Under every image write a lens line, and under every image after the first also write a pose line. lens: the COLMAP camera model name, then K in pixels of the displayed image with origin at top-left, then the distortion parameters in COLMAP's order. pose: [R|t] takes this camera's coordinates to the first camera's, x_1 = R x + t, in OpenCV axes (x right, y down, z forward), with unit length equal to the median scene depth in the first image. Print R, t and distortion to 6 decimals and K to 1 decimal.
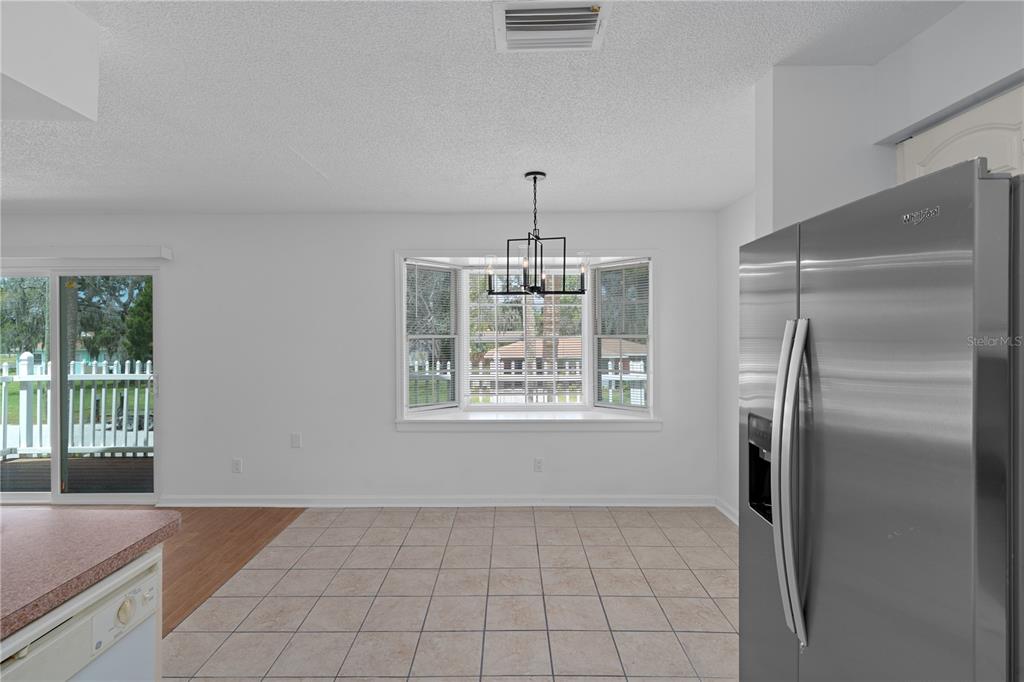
lens RADIAL K [[471.6, 0, 502.0], [0, 471.6, 337.1], [0, 0, 1]] dist [-0.010892, 0.002528]
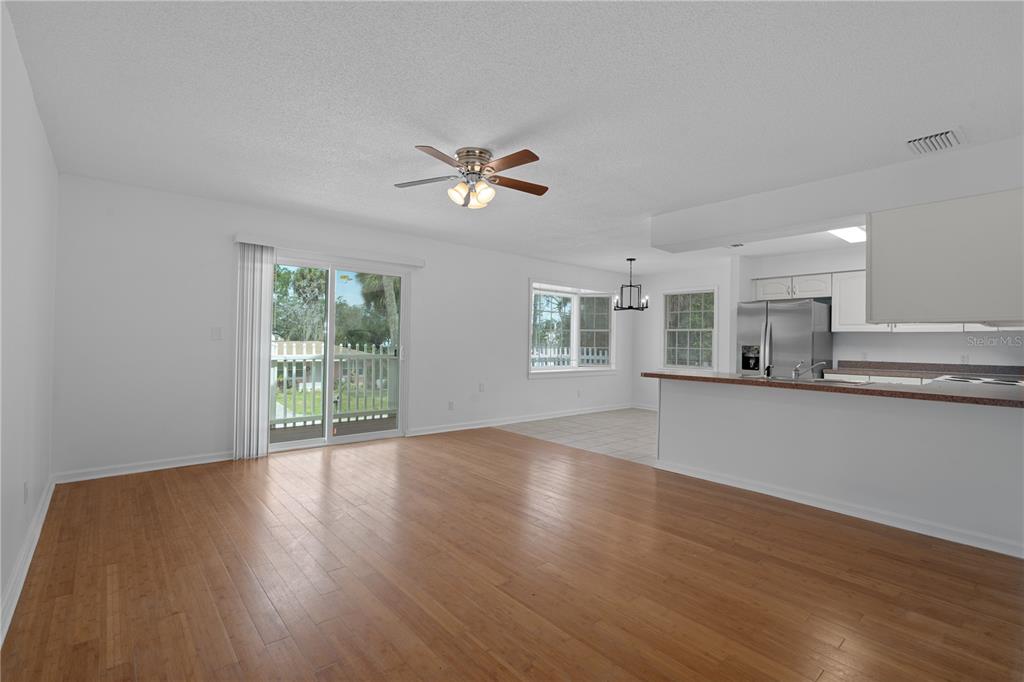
lens RADIAL K [[471.6, 0, 505.4], [0, 471.6, 329.8], [0, 0, 1]] dist [-0.010892, 0.002528]
pose [[0.761653, 0.031570, 0.647216, -1.660865], [-0.014209, 0.999386, -0.032028, 0.083574], [-0.647829, 0.015198, 0.761634, -0.353466]]
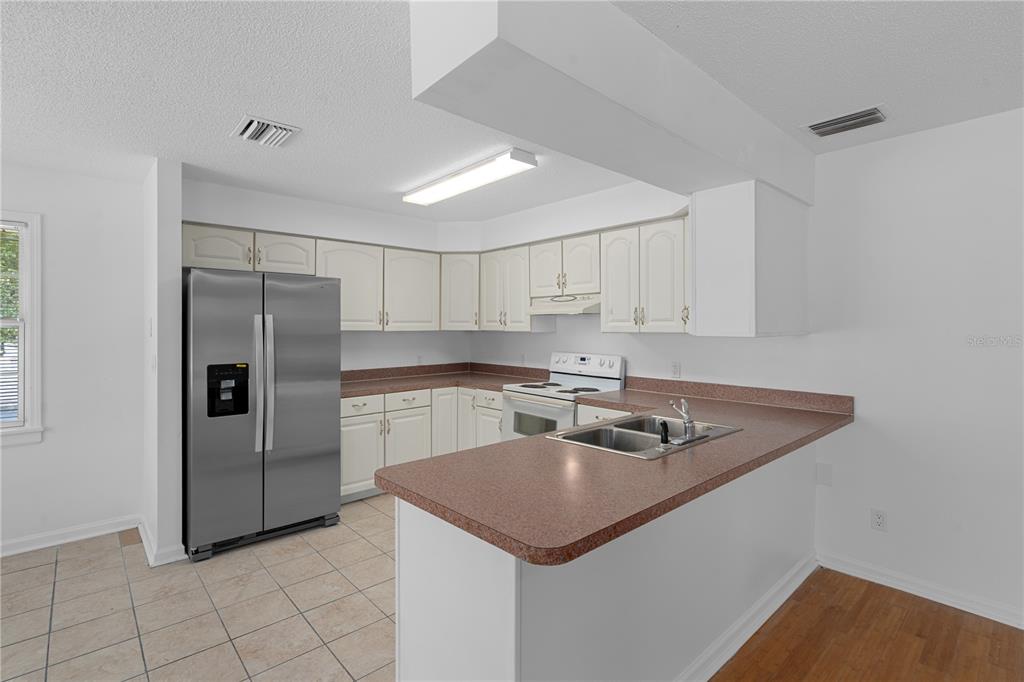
lens RADIAL K [[471.6, 0, 508.5], [0, 471.6, 326.5], [0, 0, 1]] dist [-0.010892, 0.002528]
pose [[-0.671774, 0.006482, 0.740728, -0.724886], [0.009194, 0.999958, -0.000412, 0.010331], [-0.740699, 0.006534, -0.671805, 0.617247]]
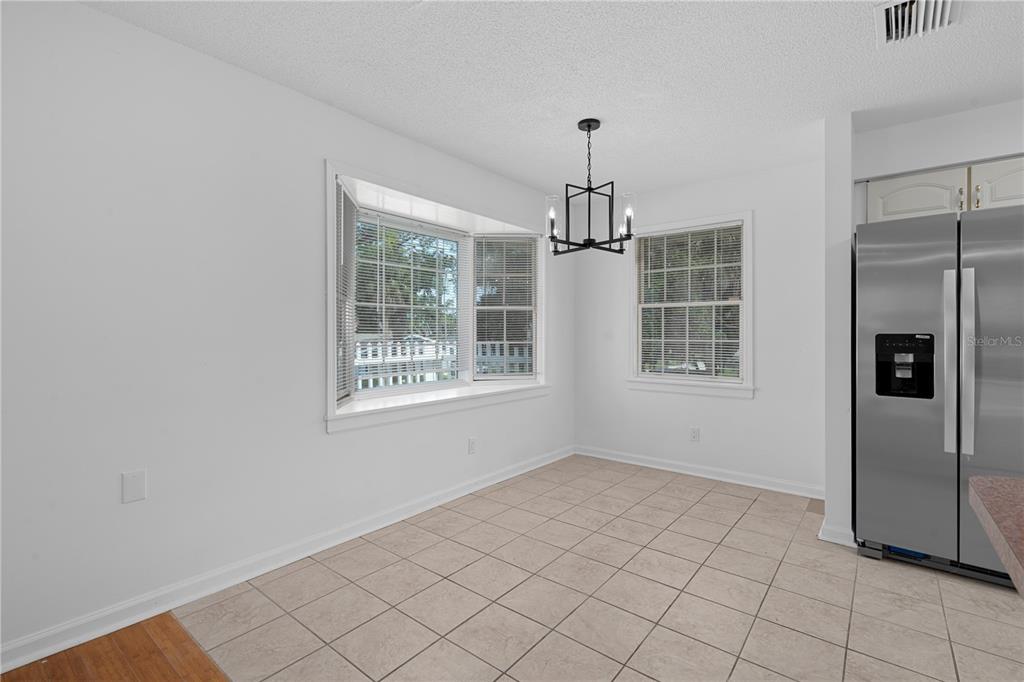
lens RADIAL K [[471.6, 0, 509.5], [0, 471.6, 330.3], [0, 0, 1]] dist [-0.010892, 0.002528]
pose [[0.628048, 0.005782, 0.778153, -0.656174], [0.004949, 0.999922, -0.011424, 0.073438], [-0.778159, 0.011026, 0.627970, 0.440279]]
